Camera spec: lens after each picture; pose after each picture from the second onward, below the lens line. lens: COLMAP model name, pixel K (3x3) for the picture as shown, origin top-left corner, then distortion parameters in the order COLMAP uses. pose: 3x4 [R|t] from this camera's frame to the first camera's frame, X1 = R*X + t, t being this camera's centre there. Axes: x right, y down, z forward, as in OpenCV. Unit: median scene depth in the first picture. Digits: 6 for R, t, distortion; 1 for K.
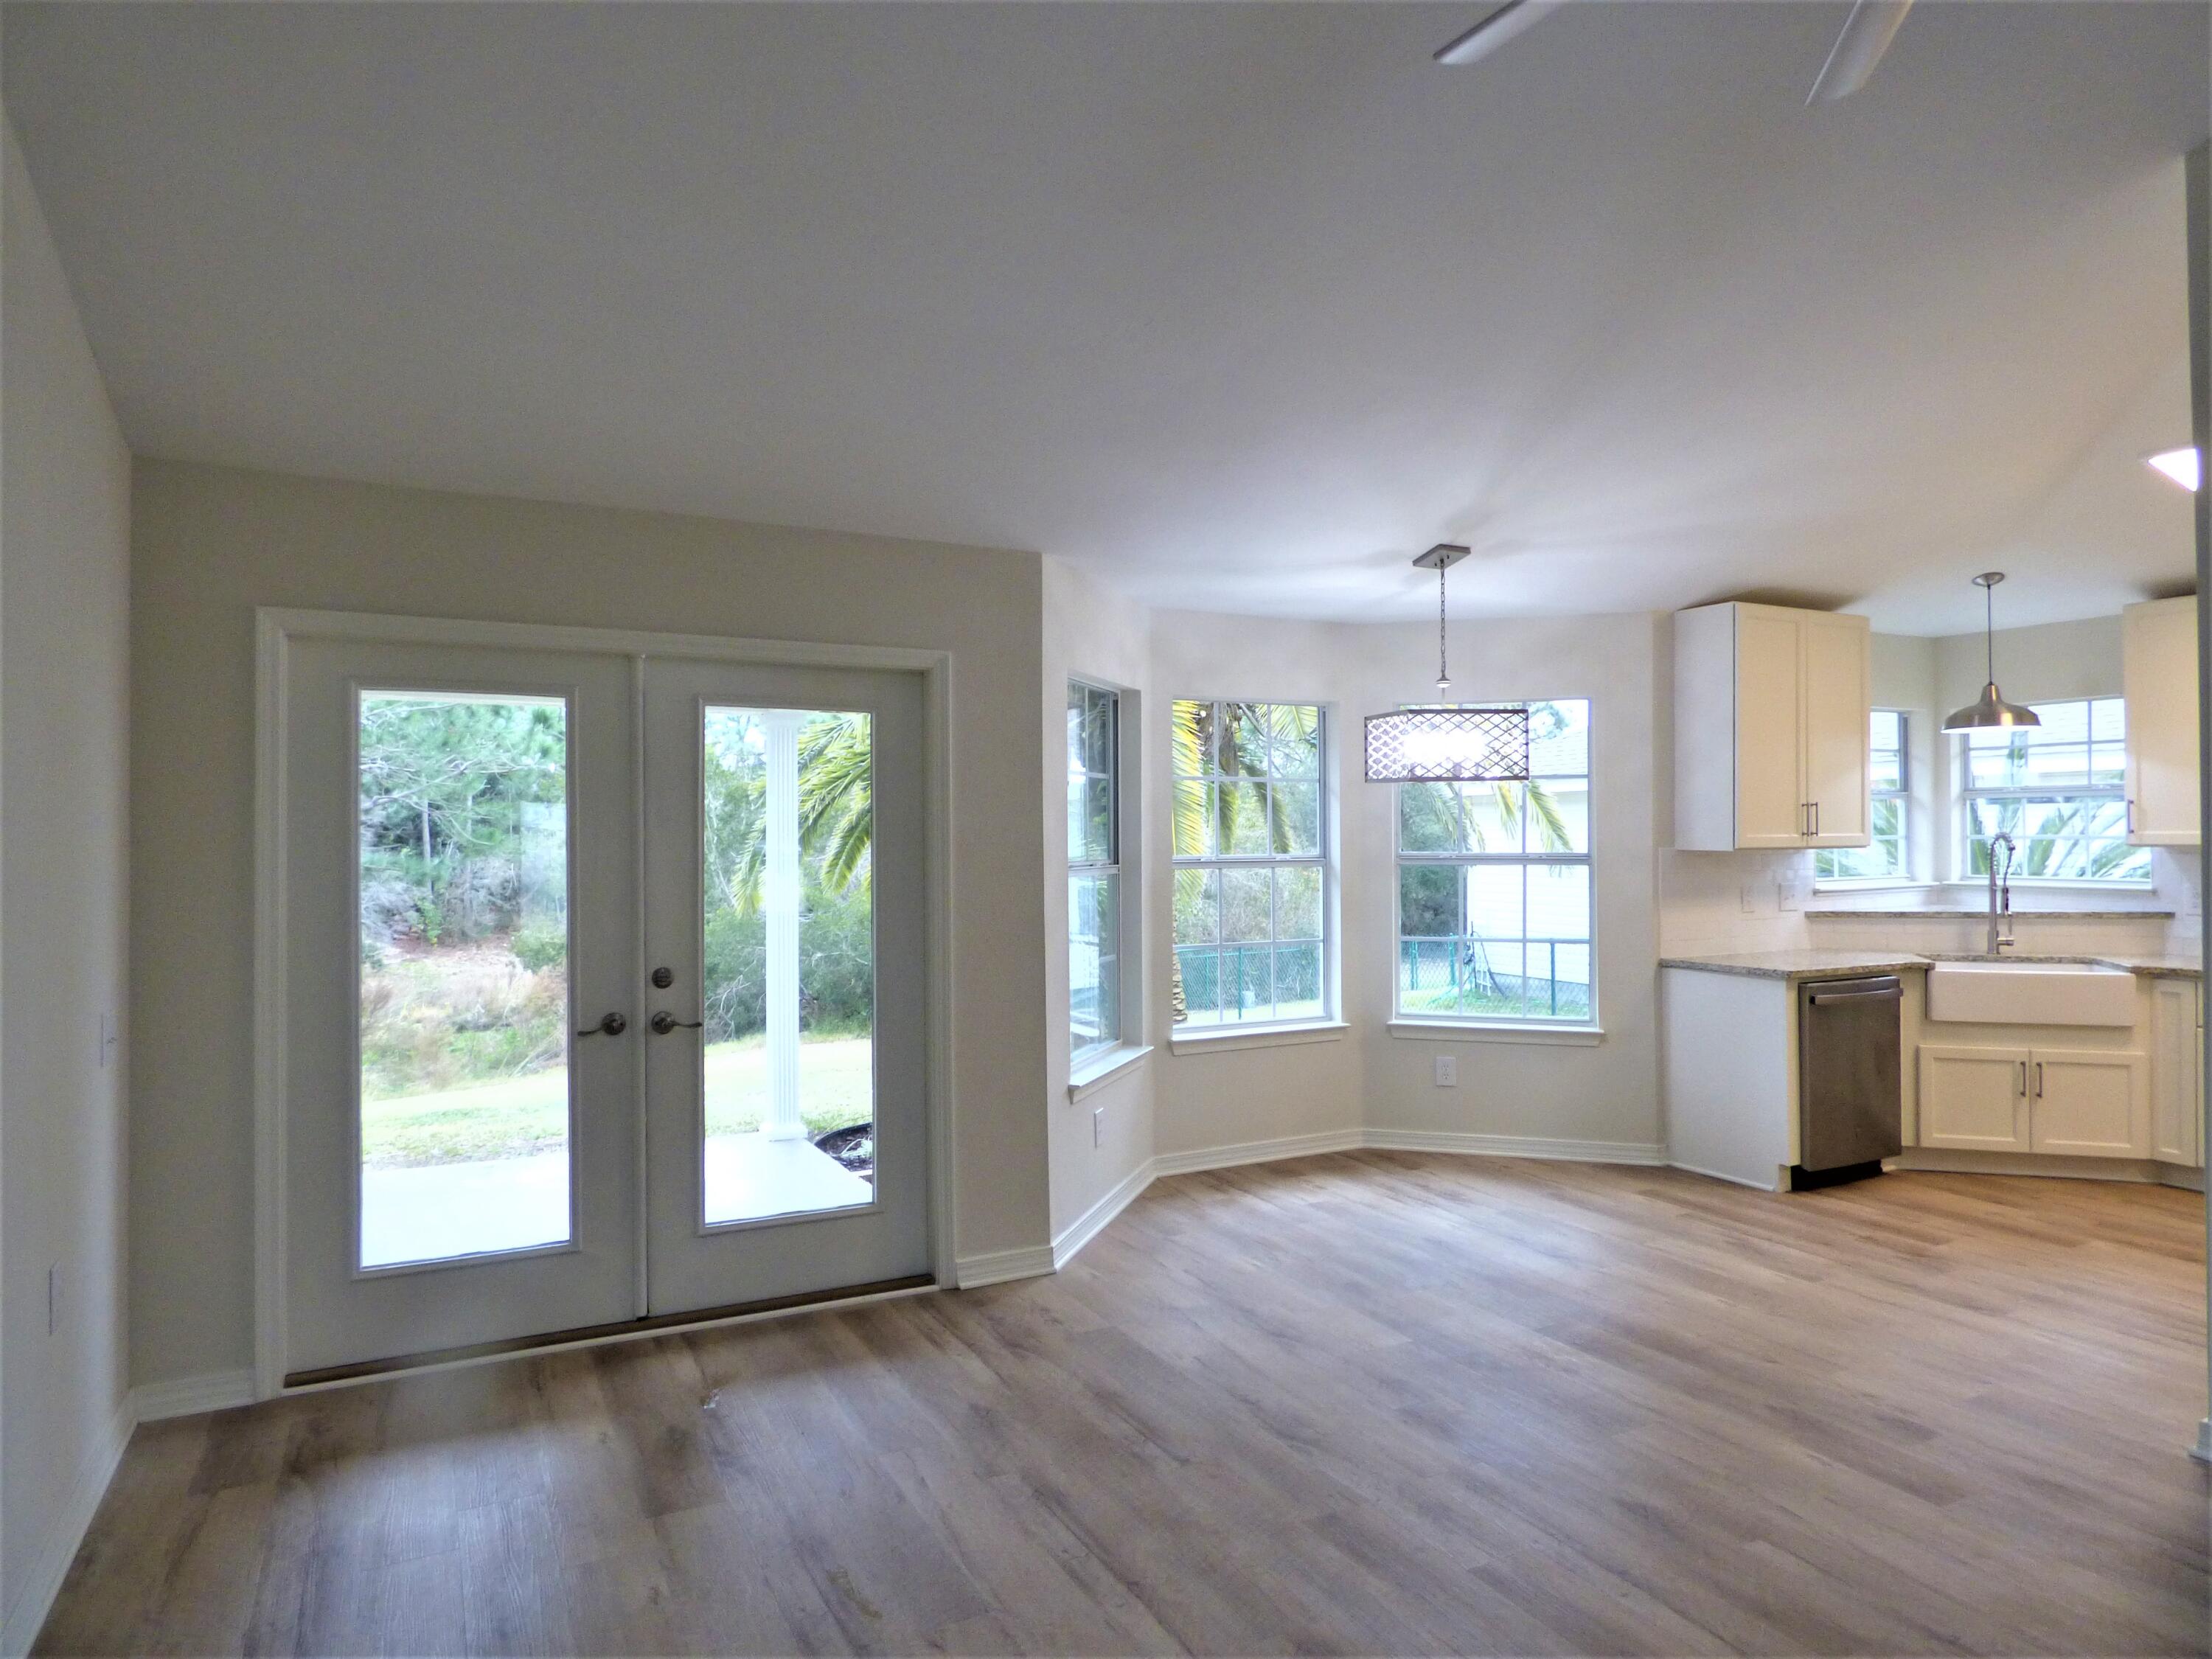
lens RADIAL K [[1380.0, 0, 1106.0], [0, 1380.0, 829.5], [0, 0, 1]] dist [-0.065276, 0.000015]
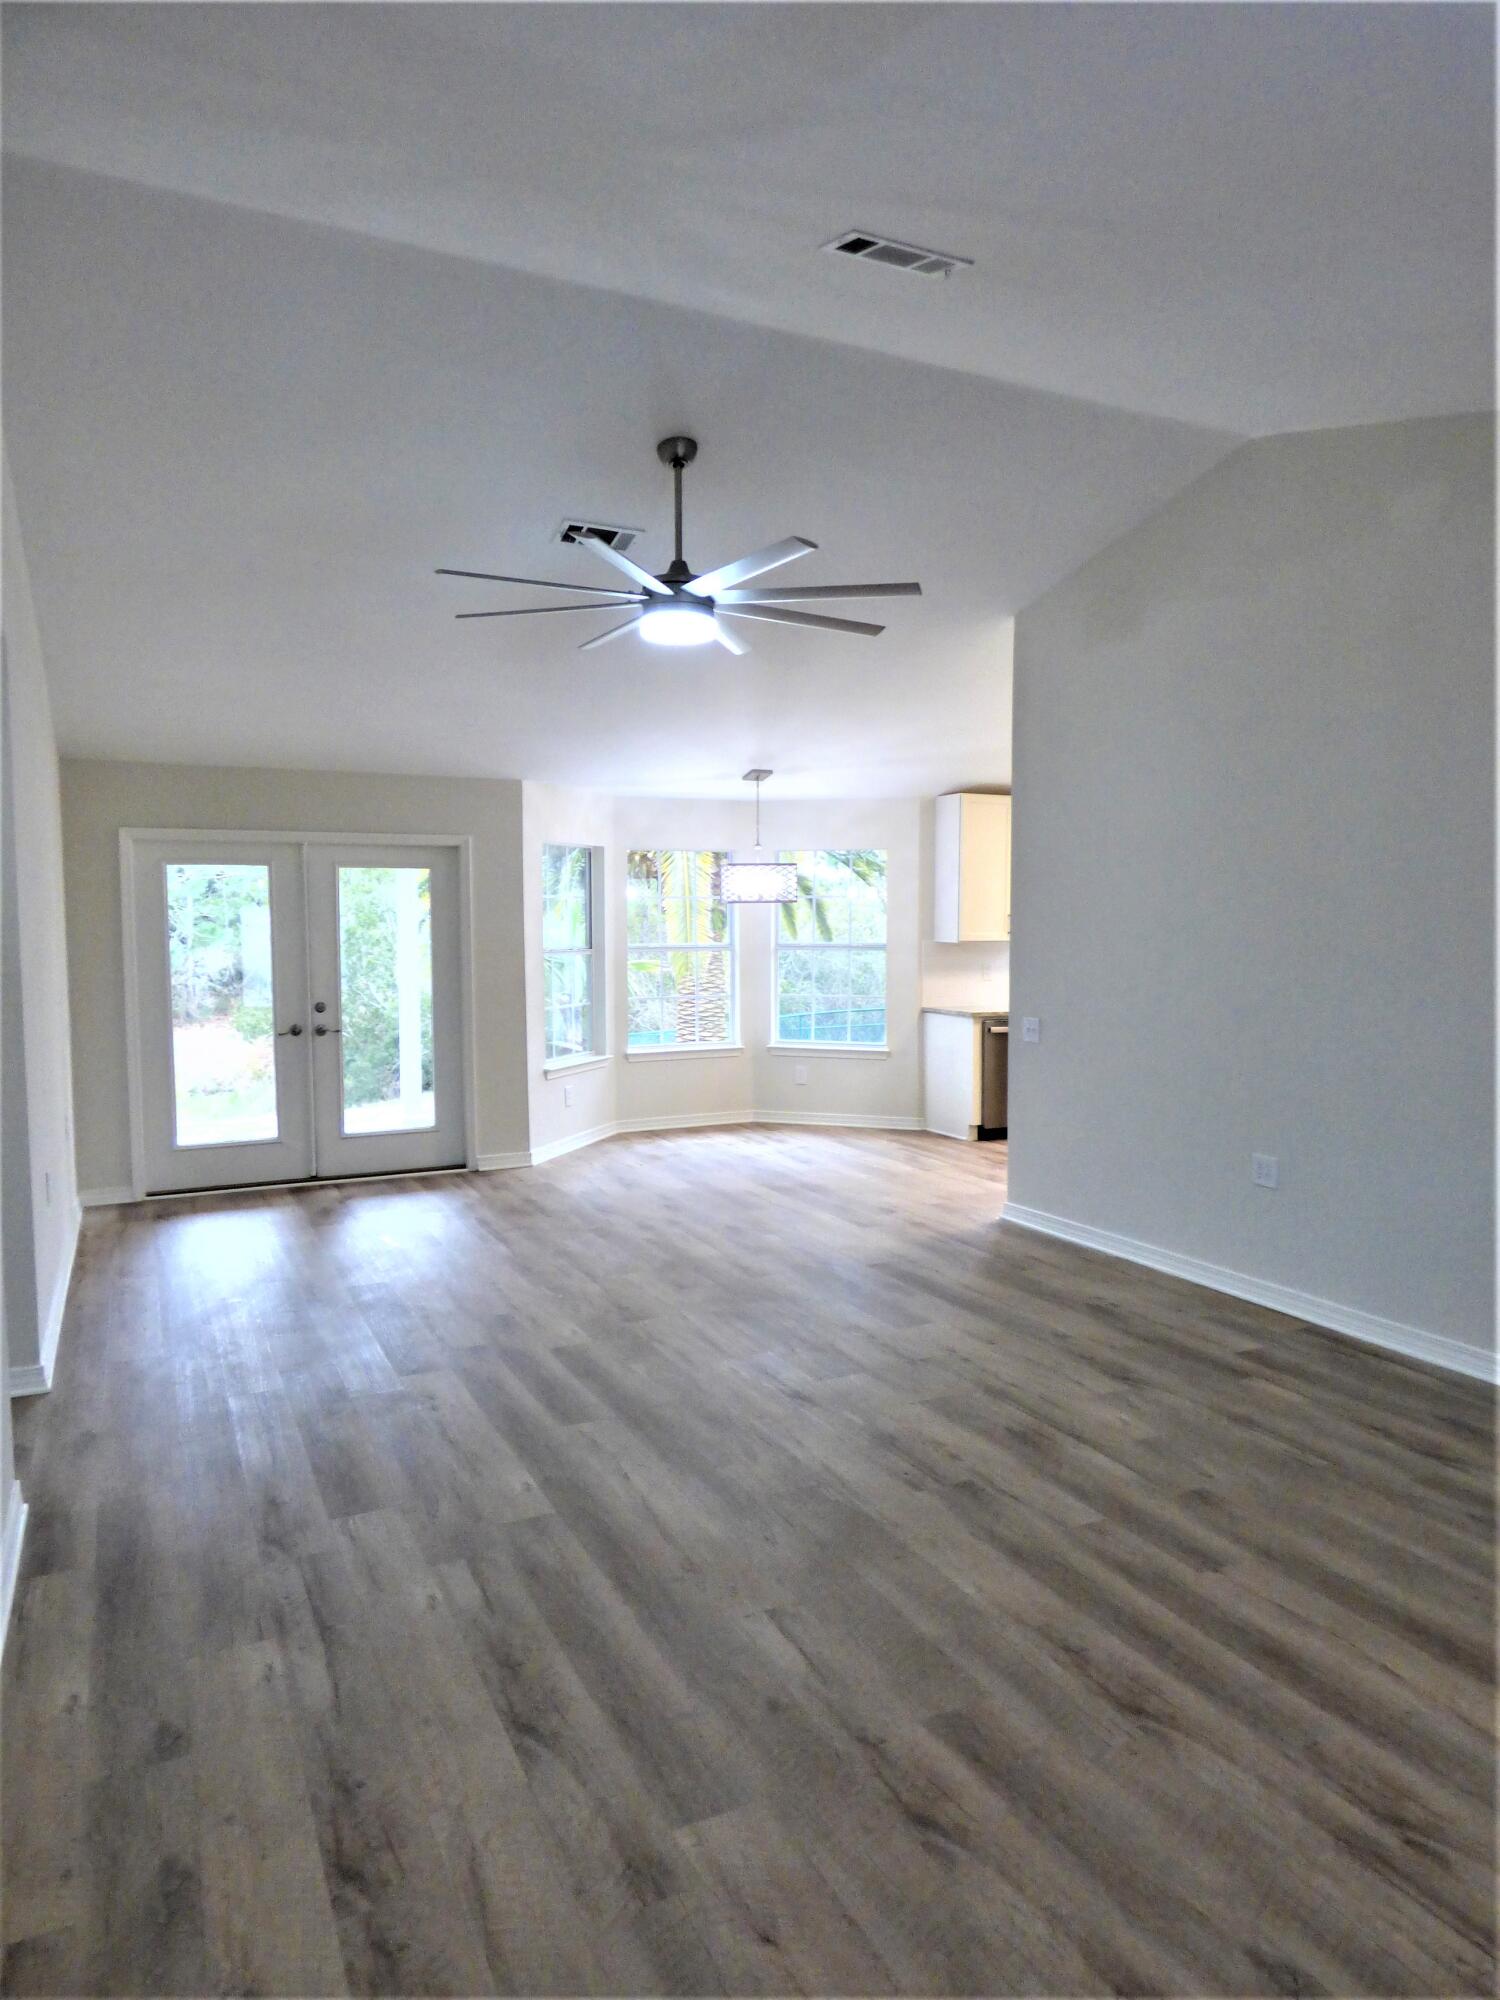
lens RADIAL K [[1185.7, 0, 752.8], [0, 1185.7, 1033.3], [0, 0, 1]] dist [-0.118827, 0.000275]
pose [[0.999909, 0.000889, 0.013468, 0.242576], [-0.002137, 0.995666, 0.092976, -0.010359], [-0.013327, -0.092996, 0.995577, -0.599878]]
